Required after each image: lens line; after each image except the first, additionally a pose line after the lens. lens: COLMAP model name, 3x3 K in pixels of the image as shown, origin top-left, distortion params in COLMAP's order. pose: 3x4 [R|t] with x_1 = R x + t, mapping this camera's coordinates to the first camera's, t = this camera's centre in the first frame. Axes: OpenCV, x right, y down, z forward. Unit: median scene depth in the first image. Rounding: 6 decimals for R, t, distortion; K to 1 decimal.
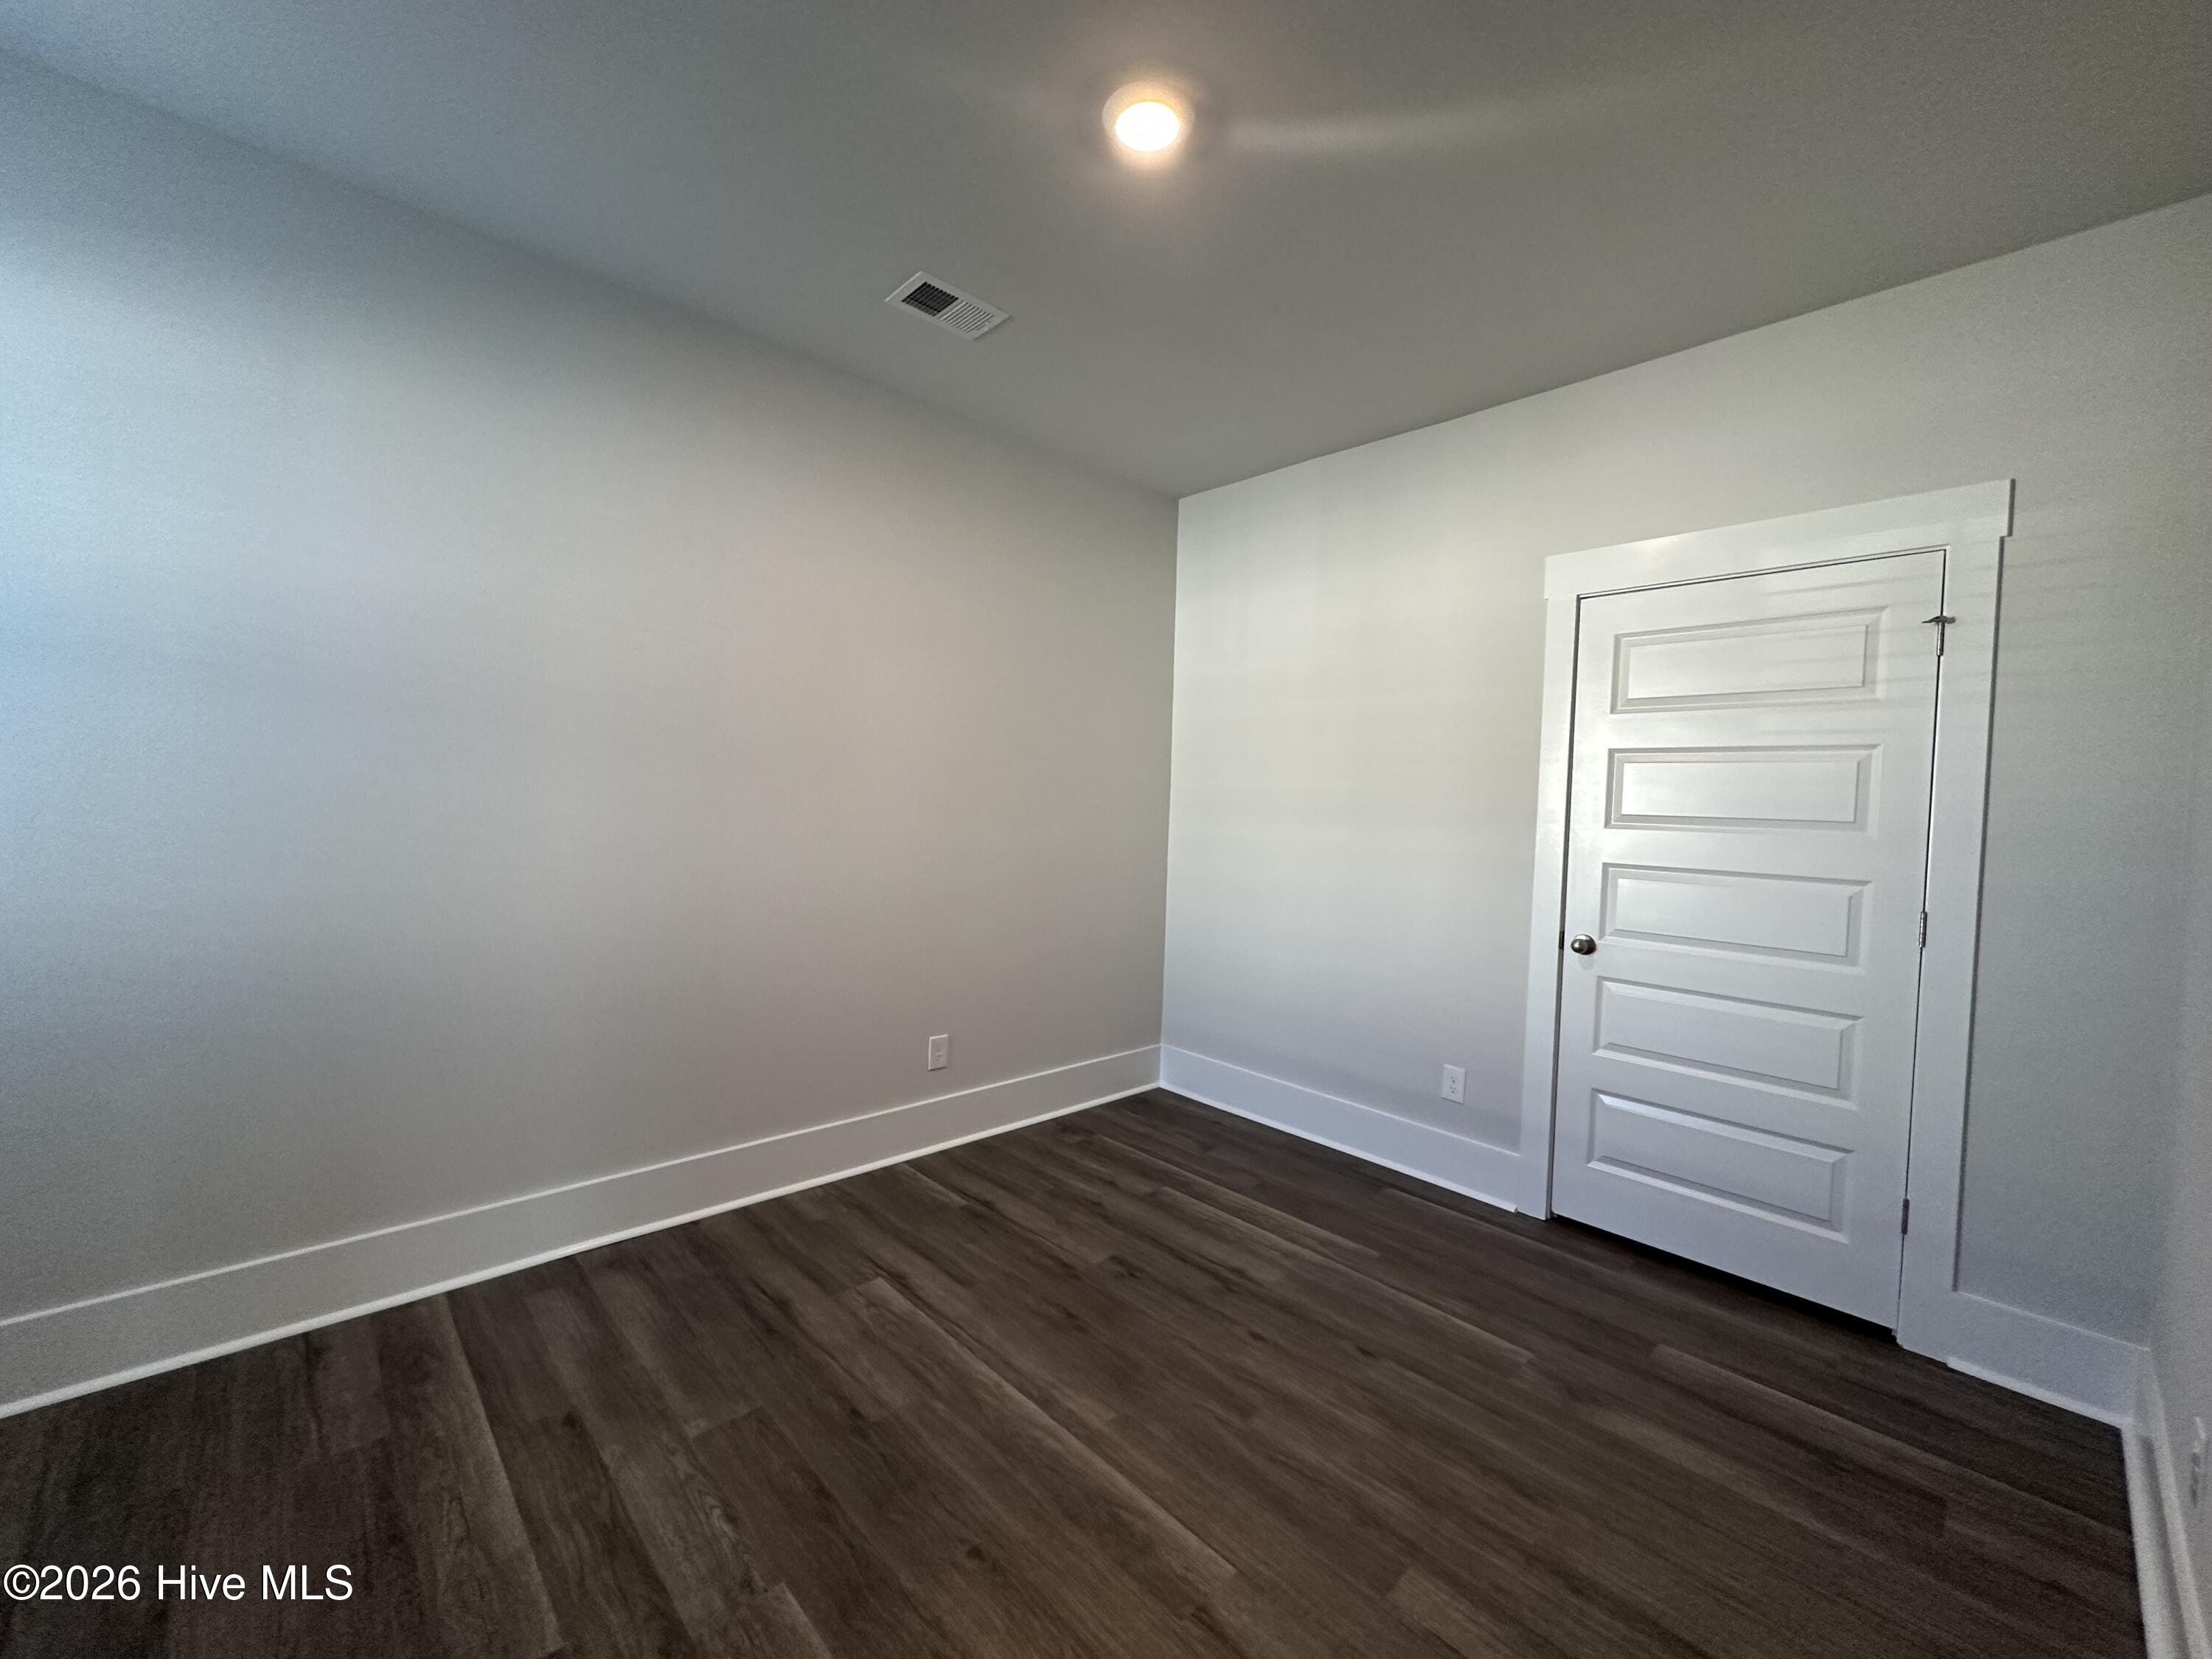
lens RADIAL K [[887.0, 0, 1108.7], [0, 887.0, 830.3], [0, 0, 1]] dist [-0.008239, -0.000258]
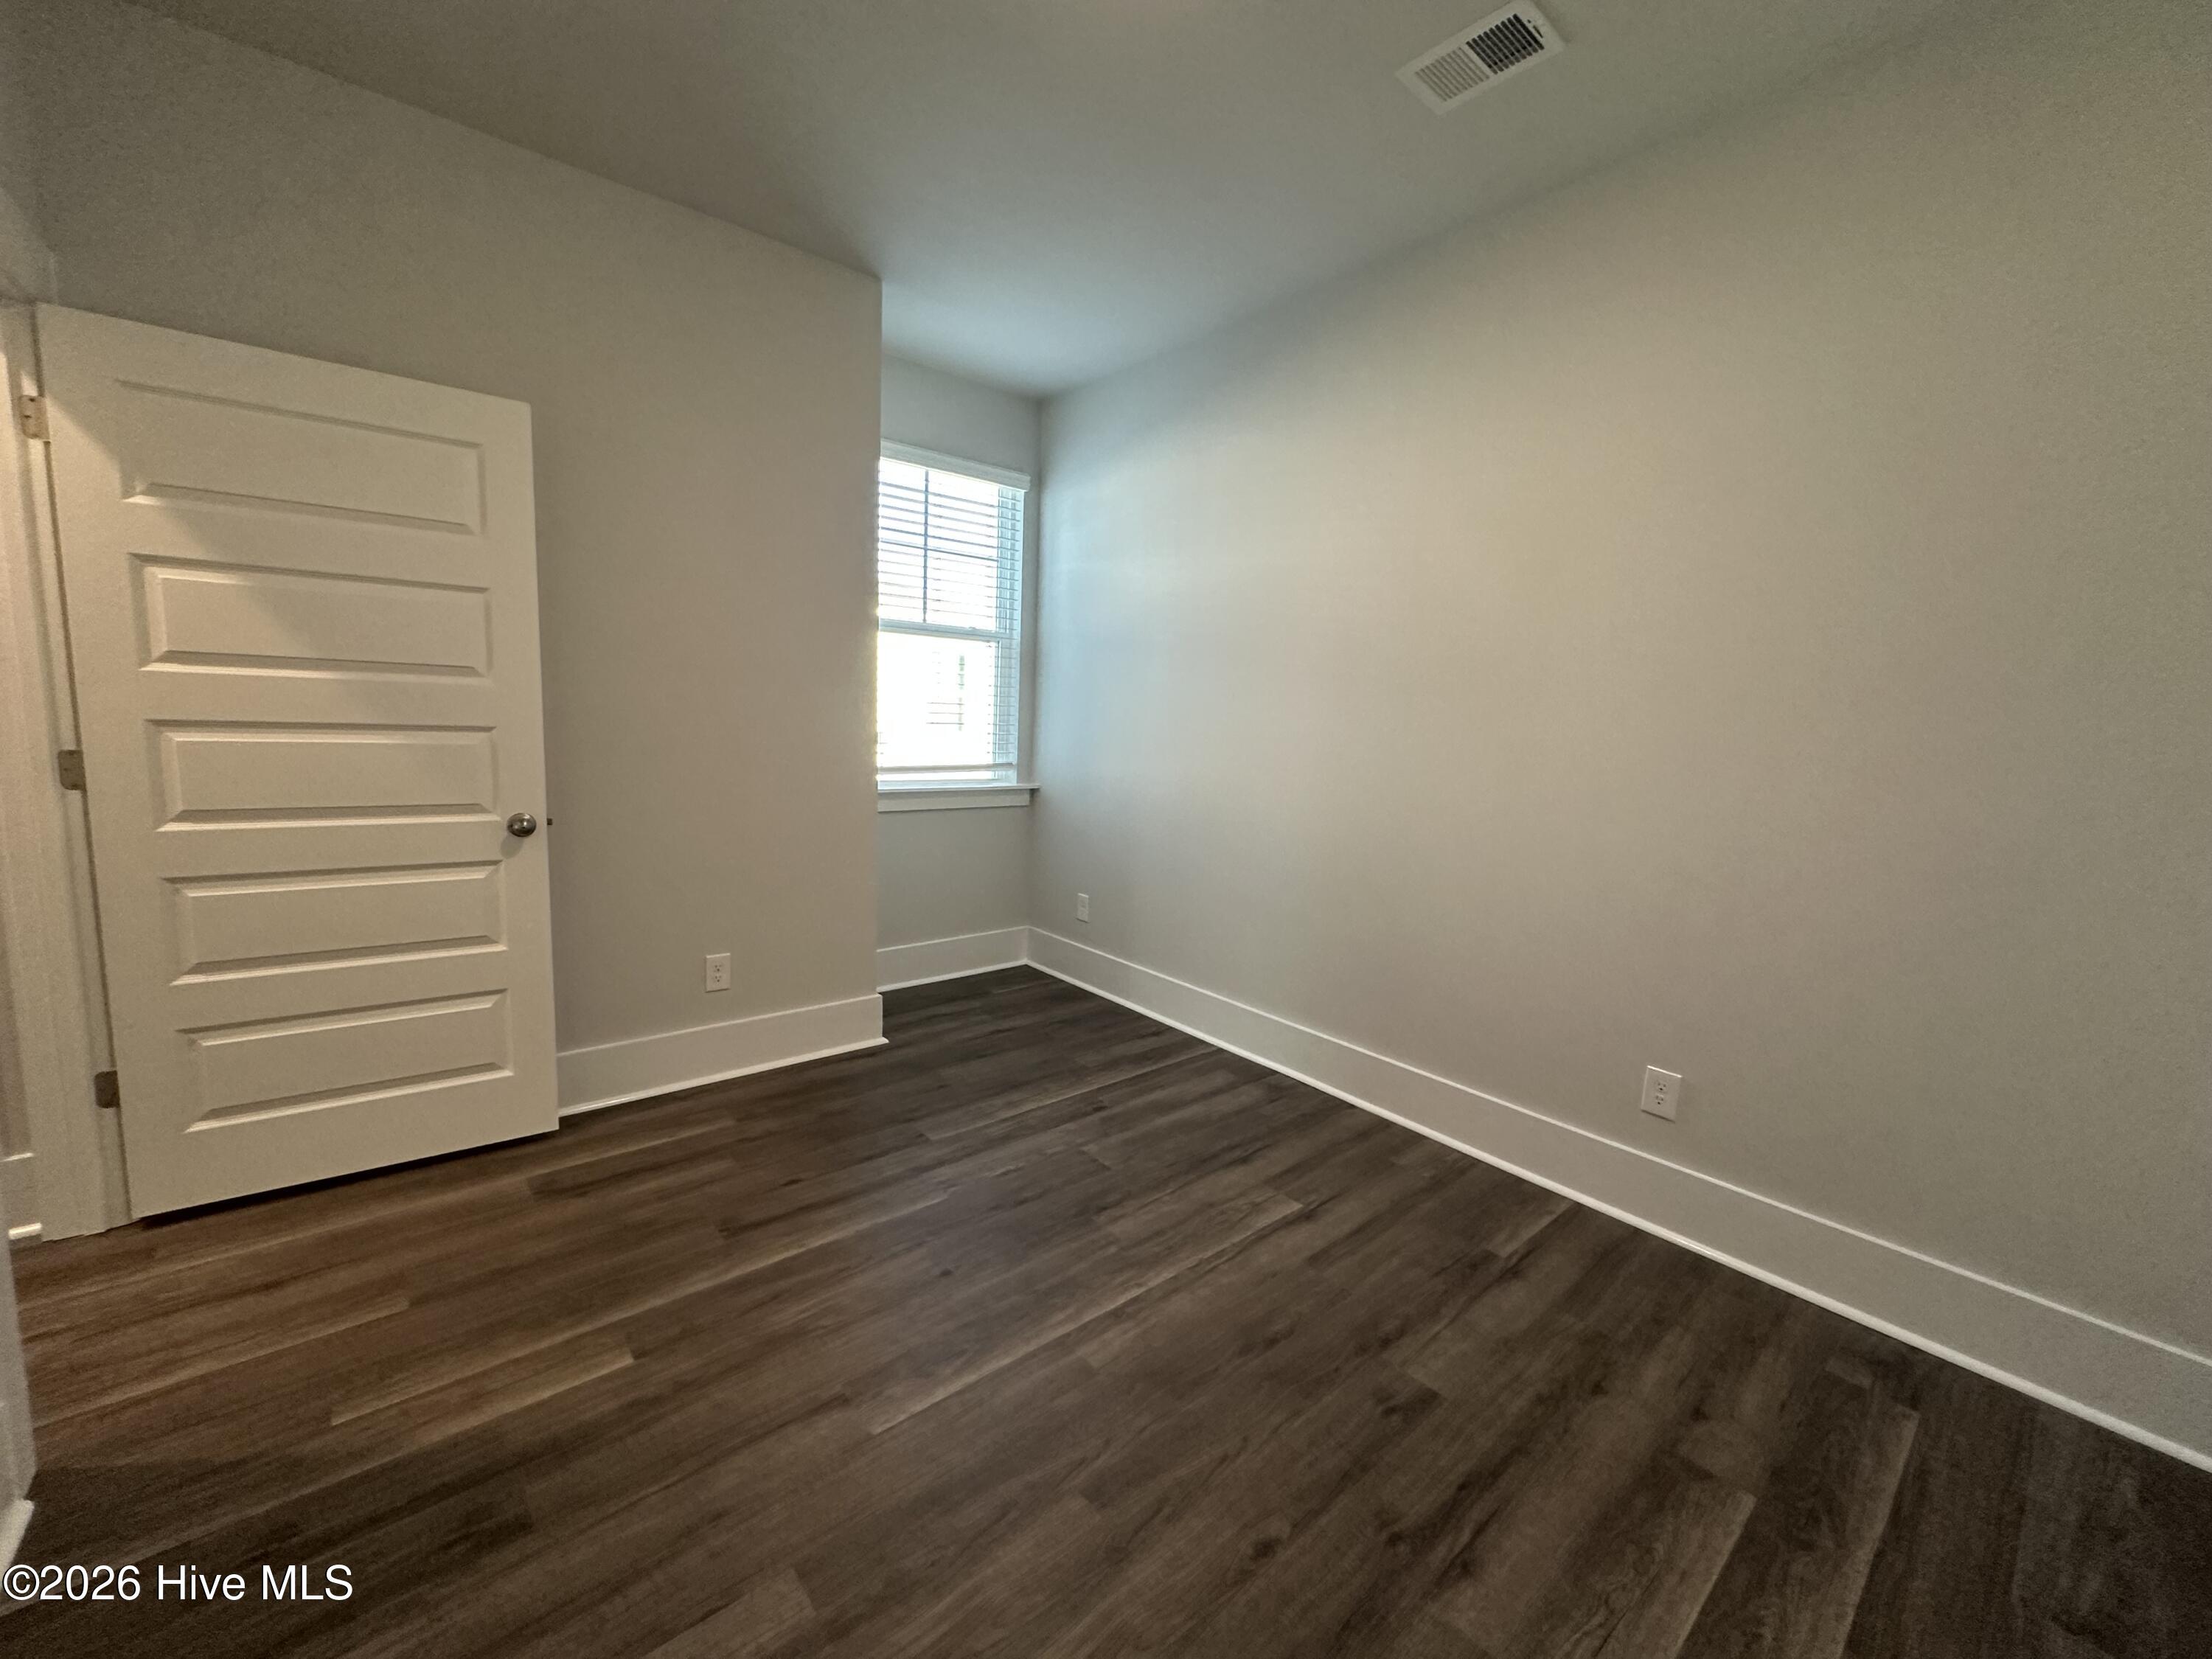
lens RADIAL K [[887.0, 0, 1107.4], [0, 887.0, 827.4], [0, 0, 1]] dist [-0.008239, -0.000258]
pose [[-0.071346, 0.093640, -0.993046, 0.706640], [-0.078304, 0.991985, 0.099166, 0.014698], [0.994373, 0.084835, -0.063442, 0.840060]]
